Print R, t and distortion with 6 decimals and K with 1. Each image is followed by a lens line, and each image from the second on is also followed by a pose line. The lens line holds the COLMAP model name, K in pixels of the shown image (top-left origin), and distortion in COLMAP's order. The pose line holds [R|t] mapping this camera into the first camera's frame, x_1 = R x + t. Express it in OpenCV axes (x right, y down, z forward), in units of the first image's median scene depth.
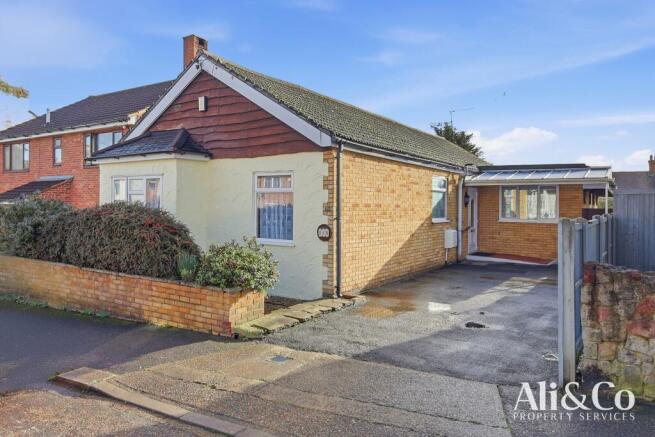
lens RADIAL K [[297.6, 0, 331.8], [0, 297.6, 212.0], [0, 0, 1]] dist [-0.002248, 0.000625]
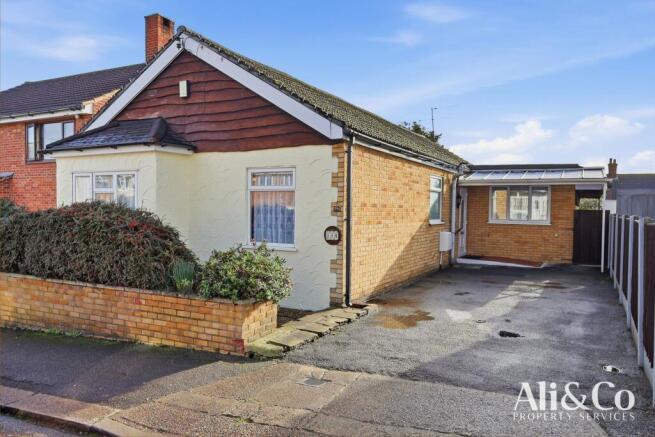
lens RADIAL K [[314.2, 0, 323.7], [0, 314.2, 220.2], [0, 0, 1]] dist [0.004167, -0.000021]
pose [[0.997427, -0.003056, 0.071619, -0.118939], [0.001729, 0.999826, 0.018577, 0.005552], [-0.071663, -0.018405, 0.997259, 0.054549]]
